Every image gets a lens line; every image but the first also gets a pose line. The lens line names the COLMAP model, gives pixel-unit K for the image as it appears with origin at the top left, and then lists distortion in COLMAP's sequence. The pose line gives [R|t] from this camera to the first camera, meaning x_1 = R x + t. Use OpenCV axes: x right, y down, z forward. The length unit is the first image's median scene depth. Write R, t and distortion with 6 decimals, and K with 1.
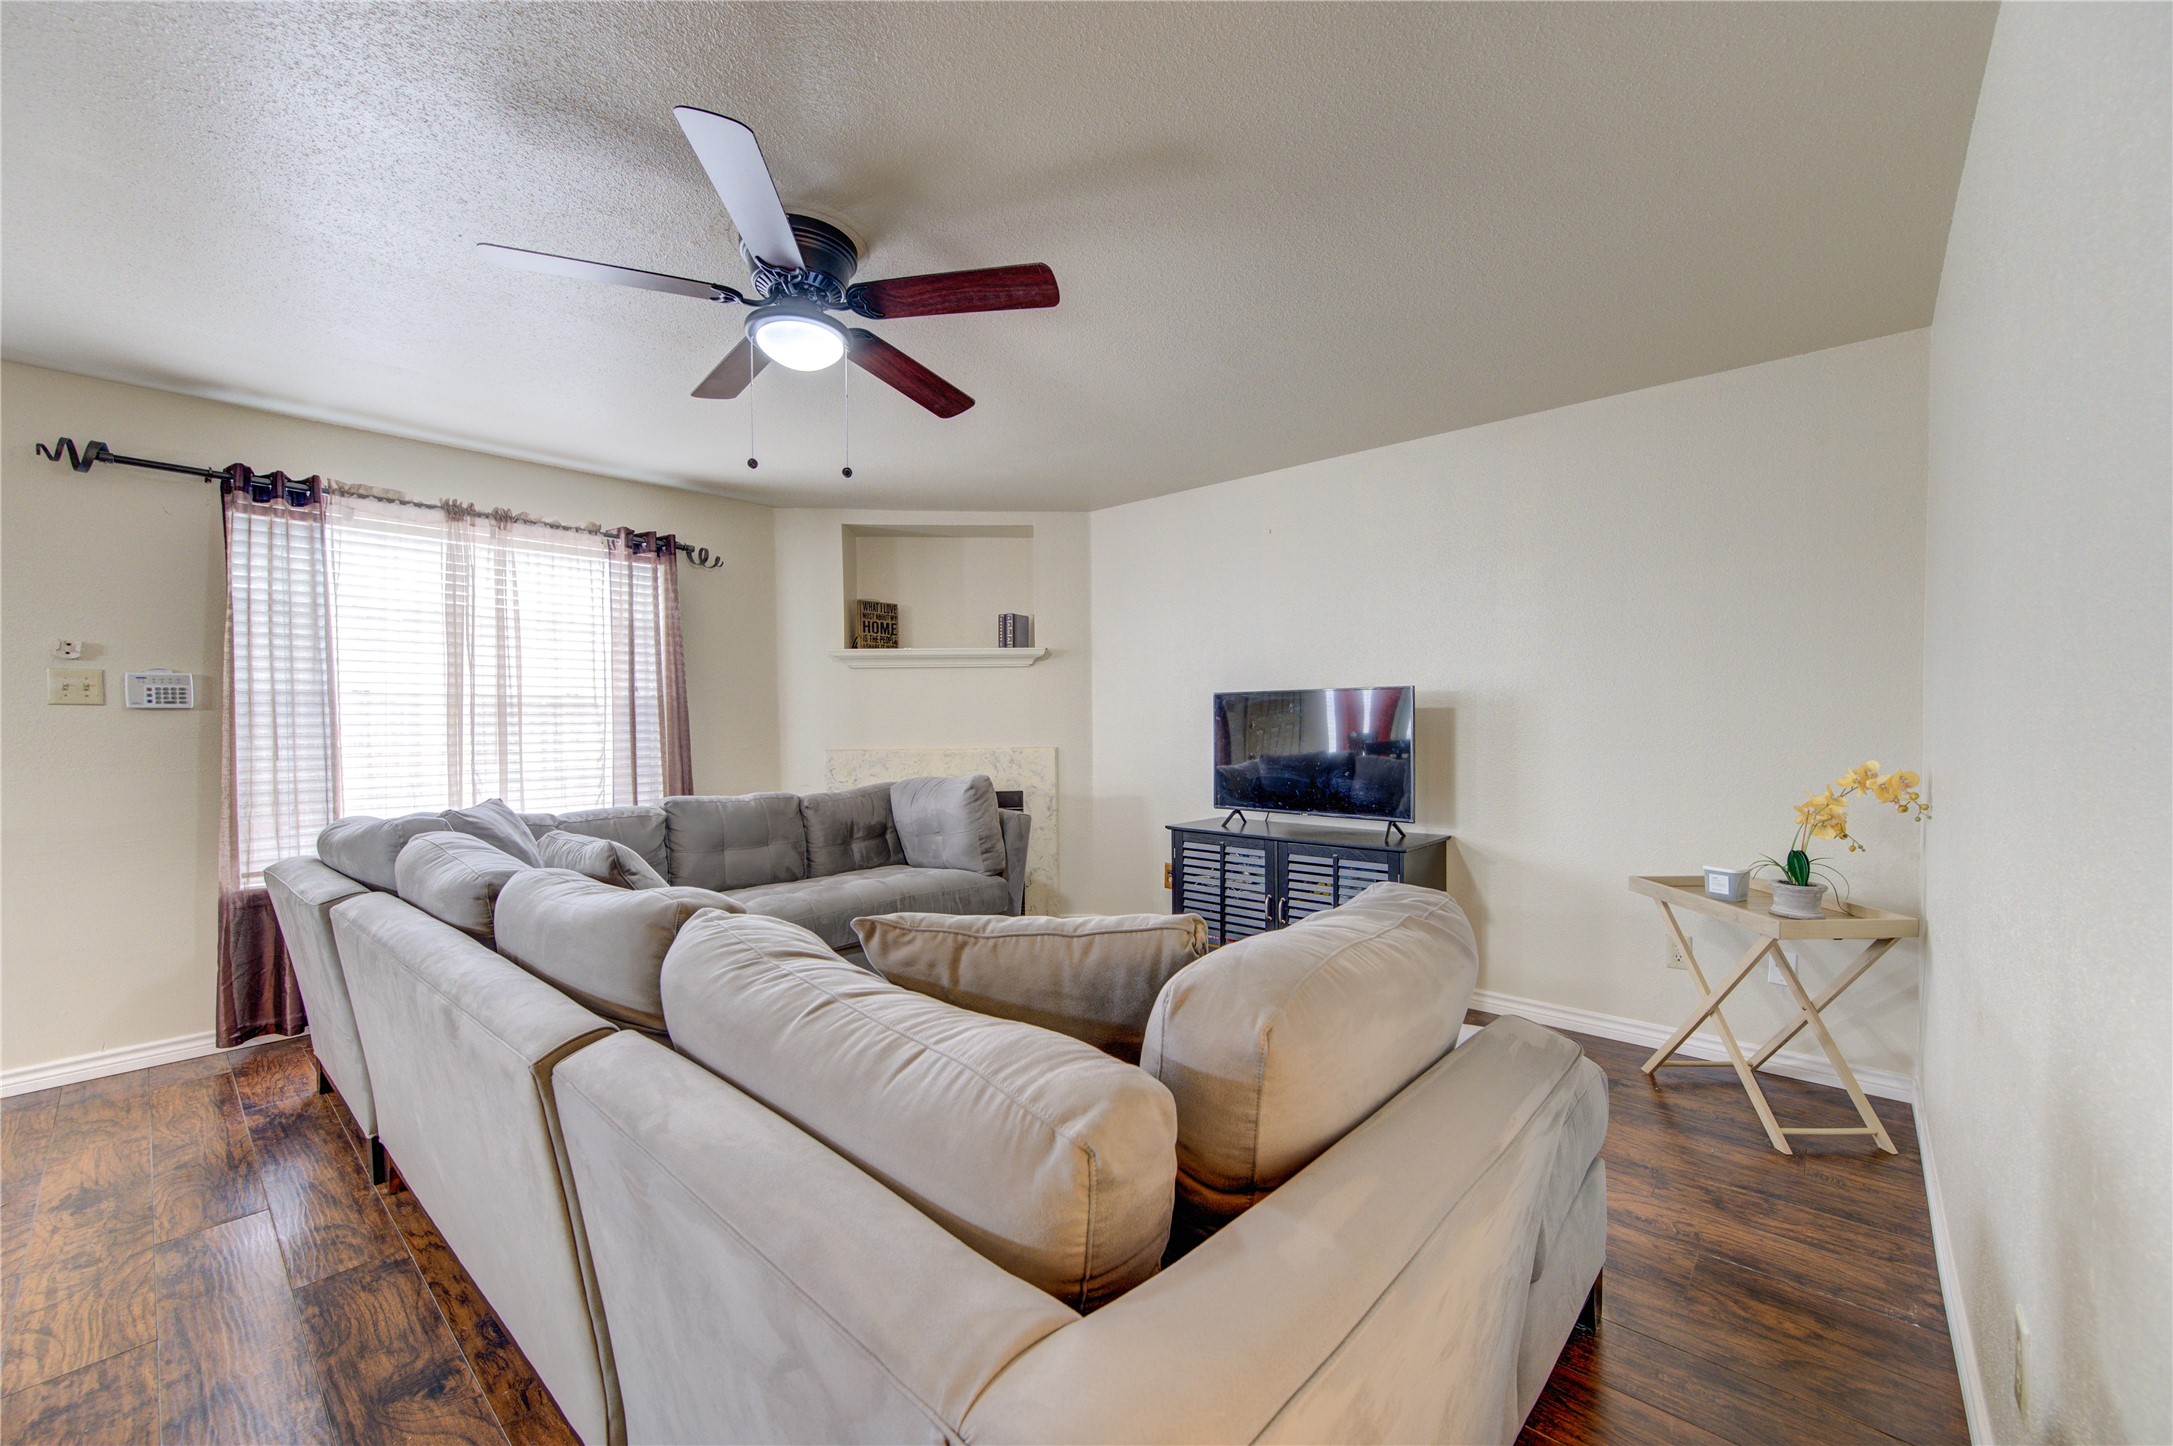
lens RADIAL K [[846.9, 0, 1092.8], [0, 846.9, 736.2], [0, 0, 1]] dist [0.001522, -0.000185]
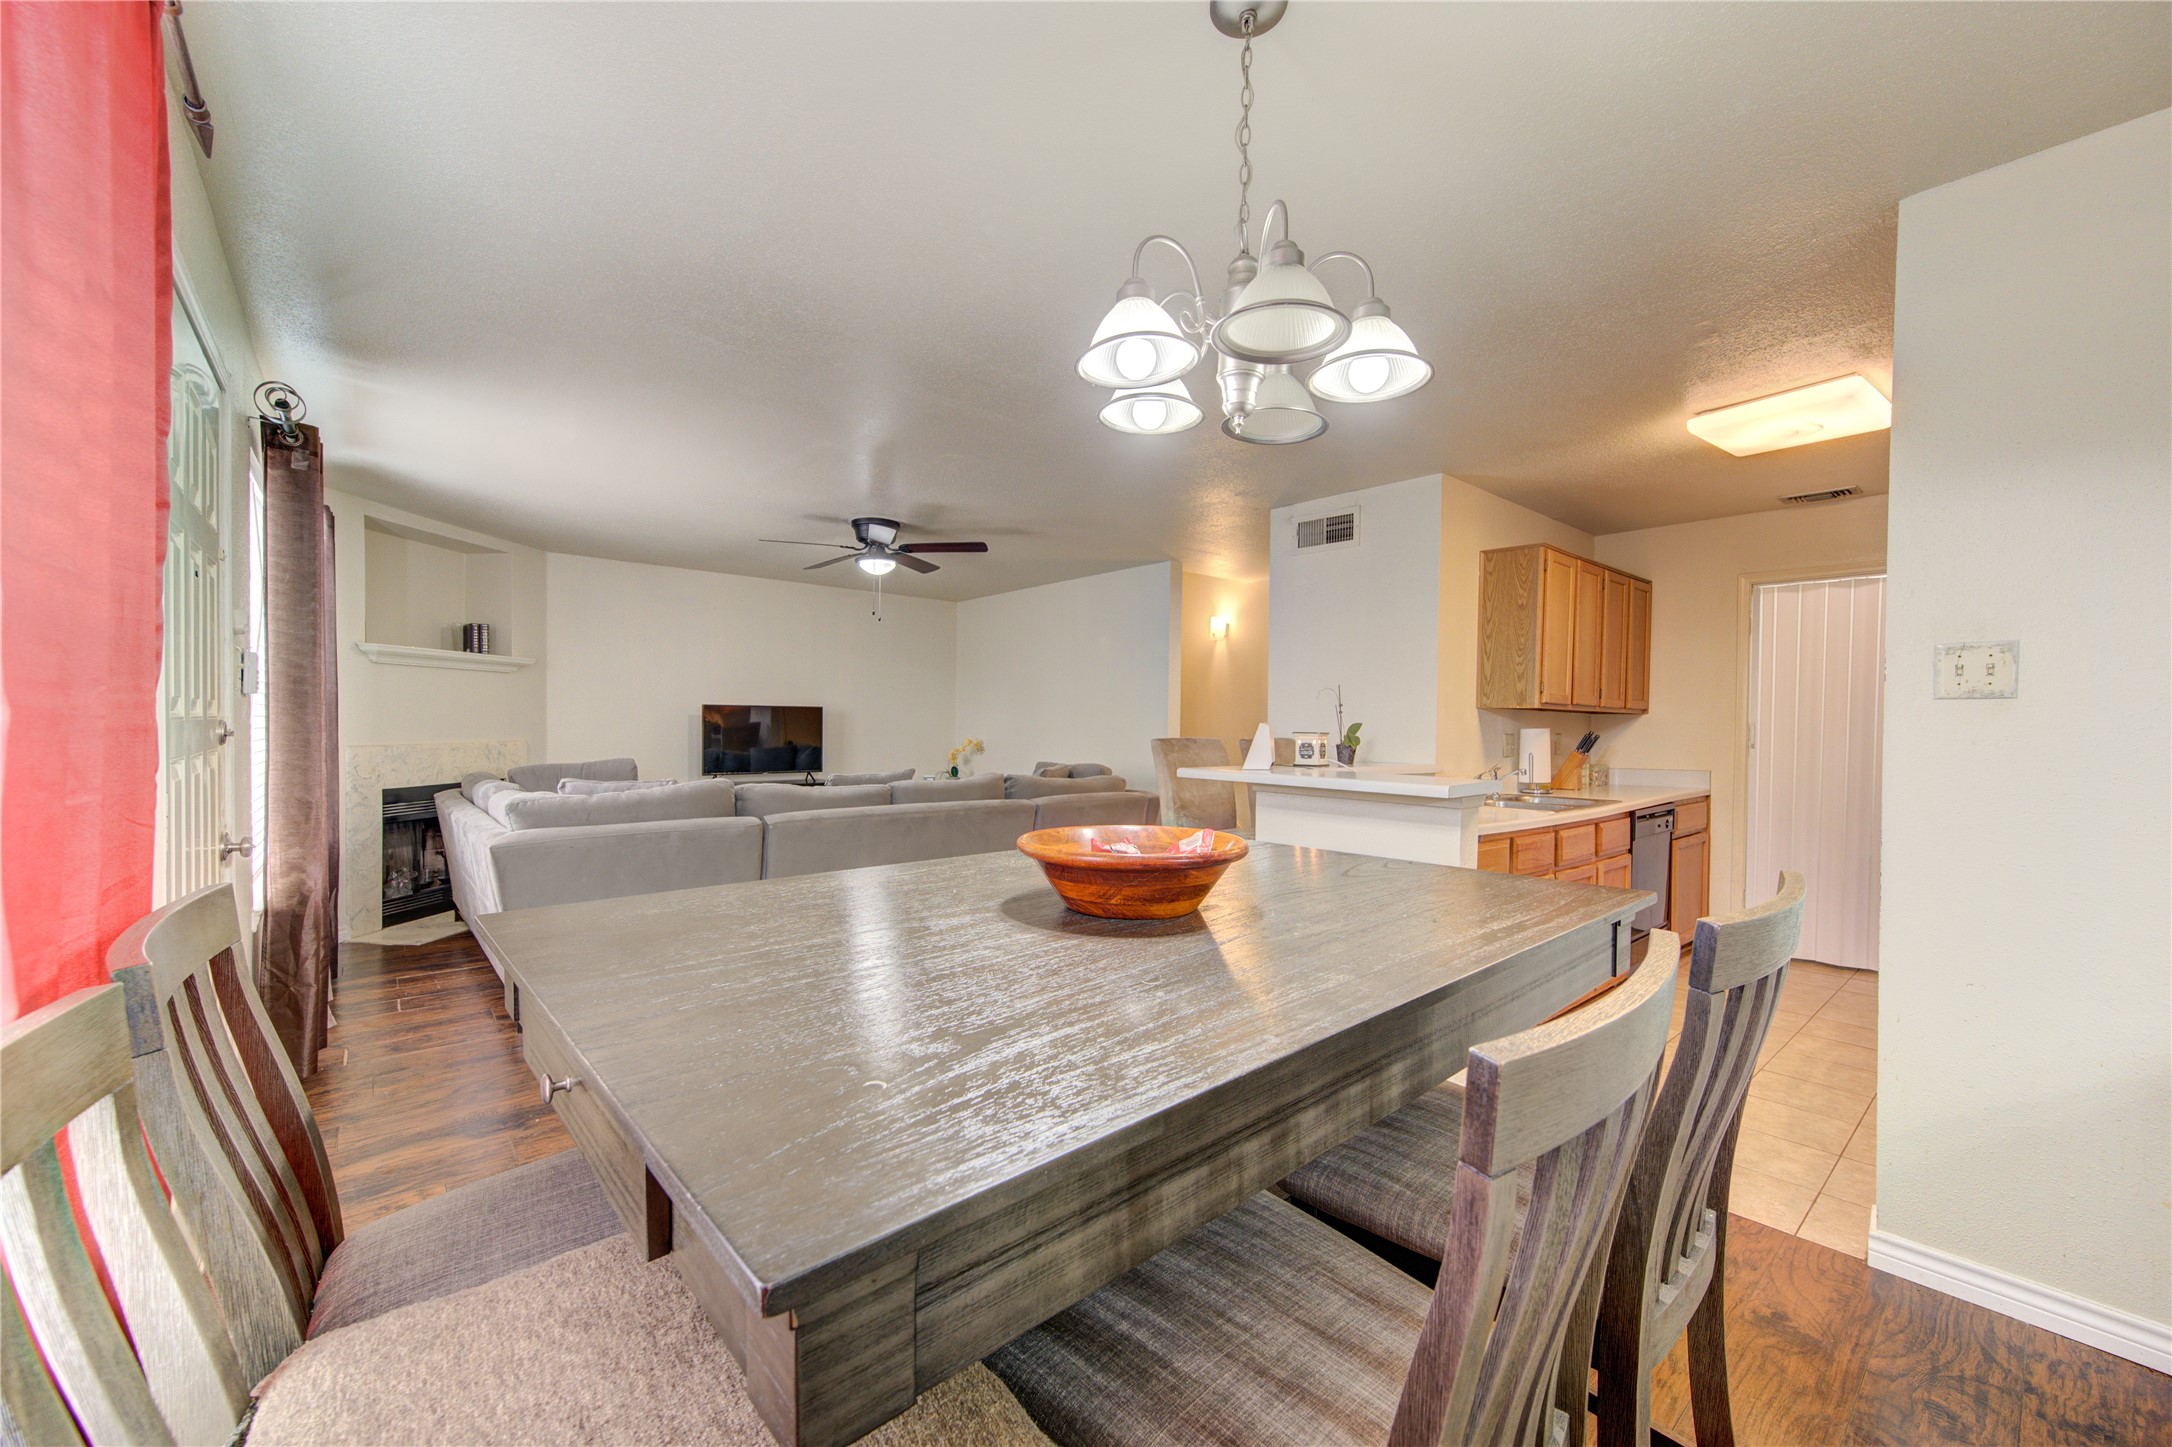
lens RADIAL K [[829.1, 0, 1088.4], [0, 829.1, 740.9], [0, 0, 1]] dist [0.001814, -0.000018]
pose [[0.119605, -0.011627, 0.992753, -1.553501], [0.008957, 0.999903, 0.010632, 0.012200], [-0.992781, 0.007620, 0.119697, 0.080691]]
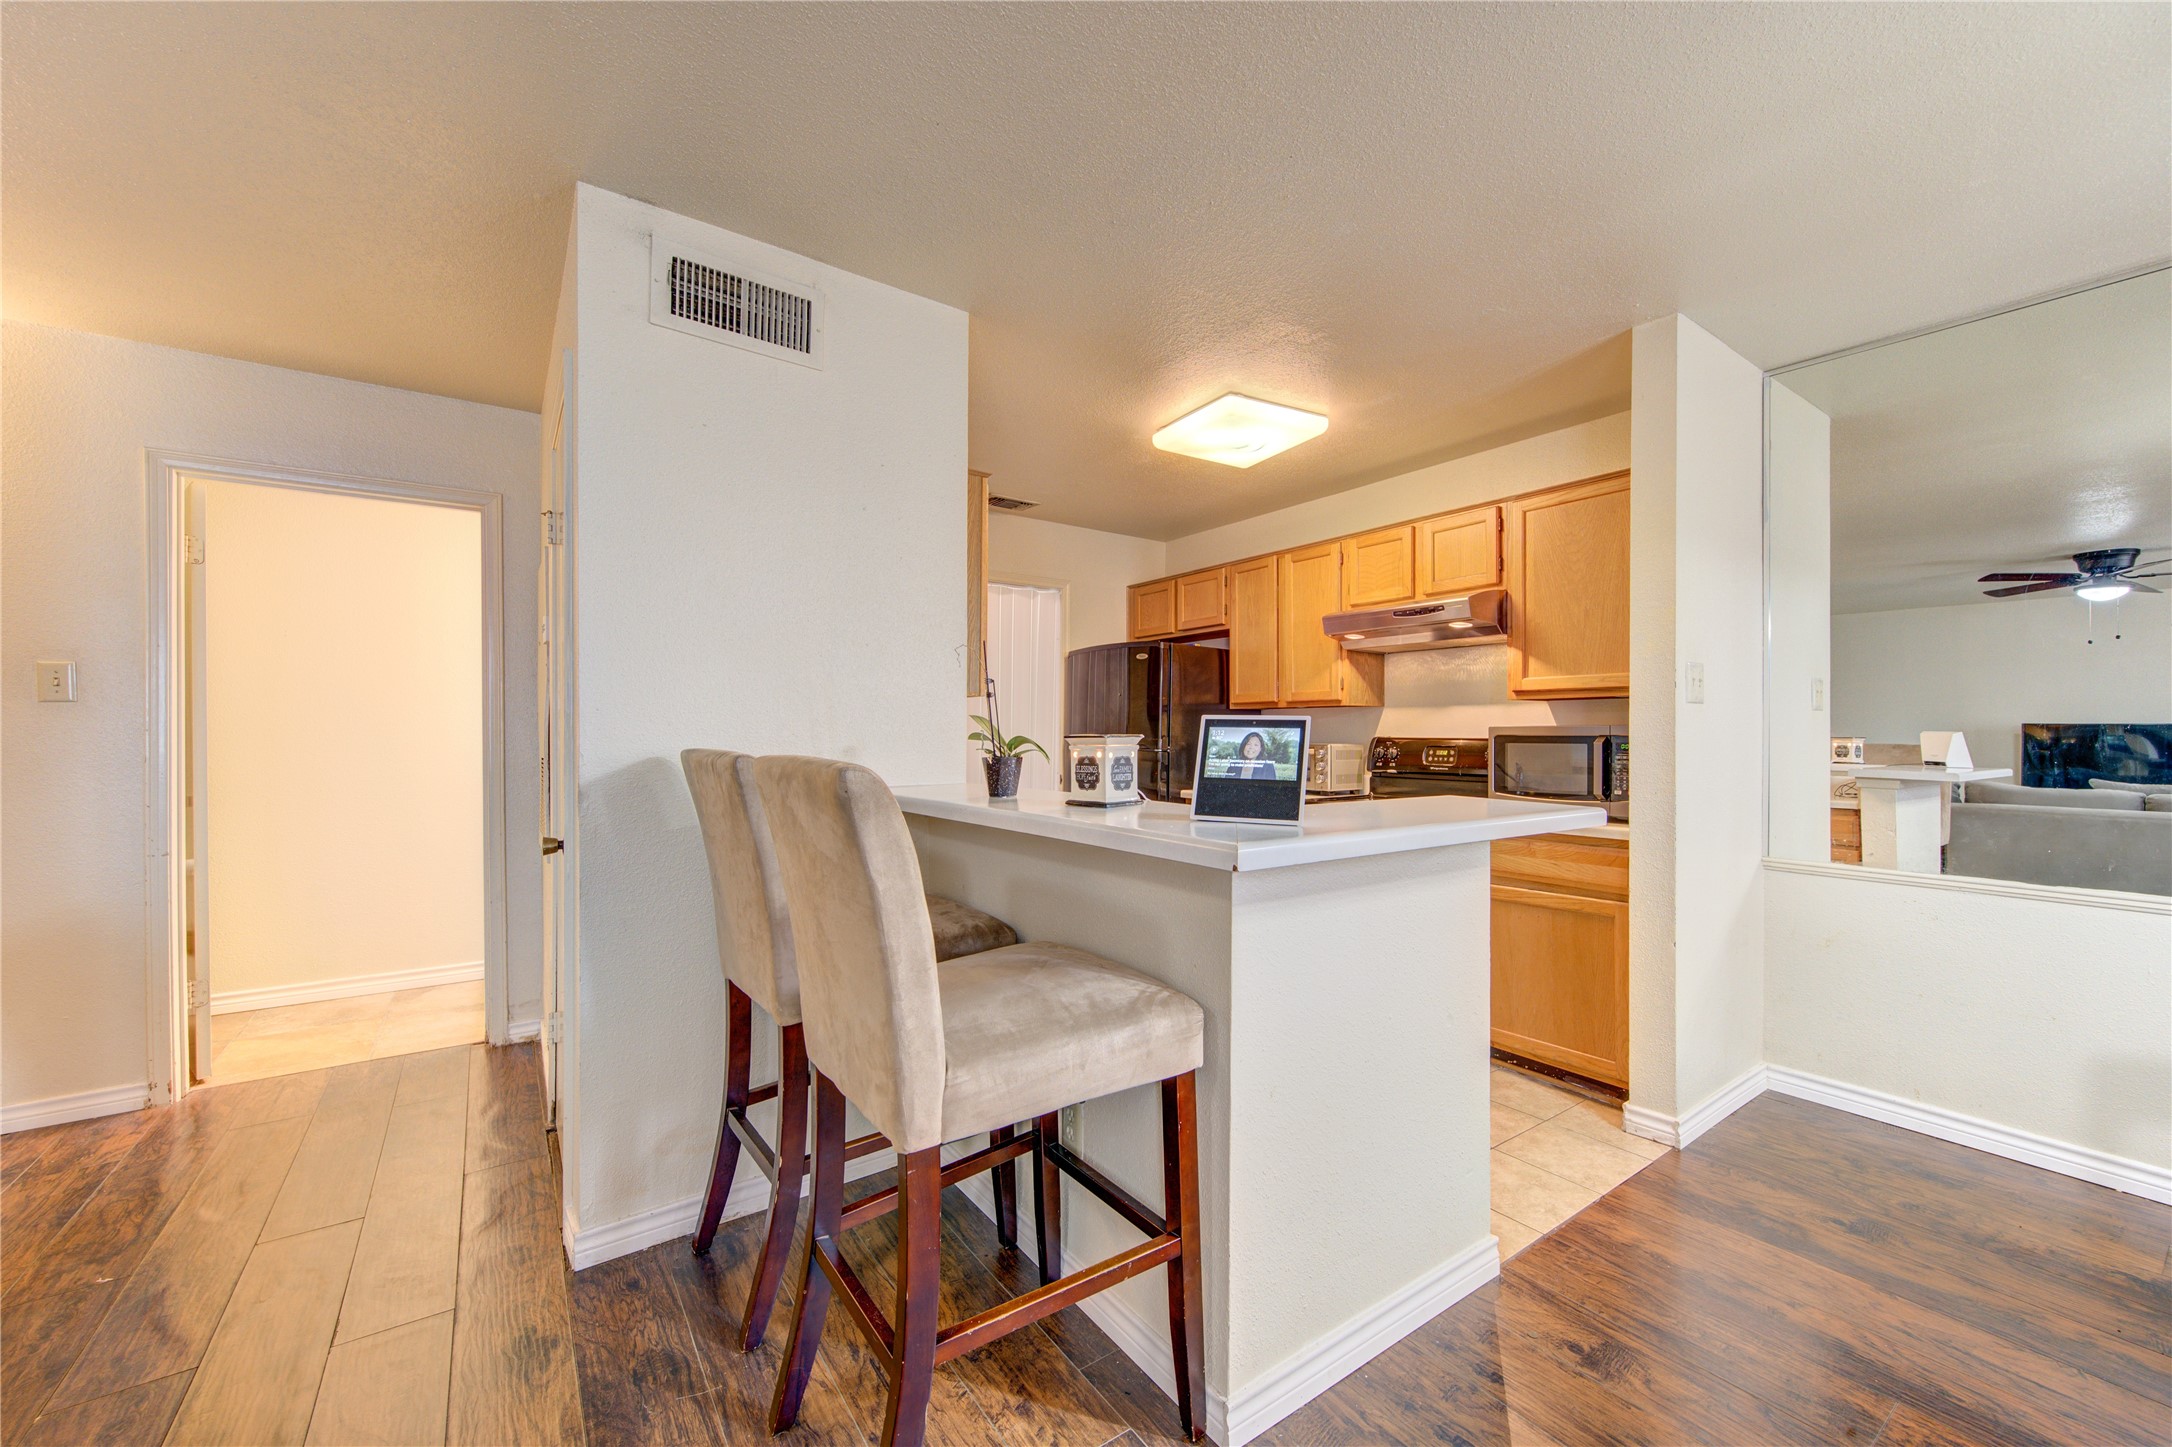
lens RADIAL K [[846.6, 0, 1092.3], [0, 846.6, 736.6], [0, 0, 1]] dist [0.001522, -0.000185]
pose [[-0.974541, -0.003550, 0.224183, -0.654541], [0.002914, 0.999590, 0.028496, 0.002611], [-0.224192, 0.028423, -0.974130, 0.408538]]
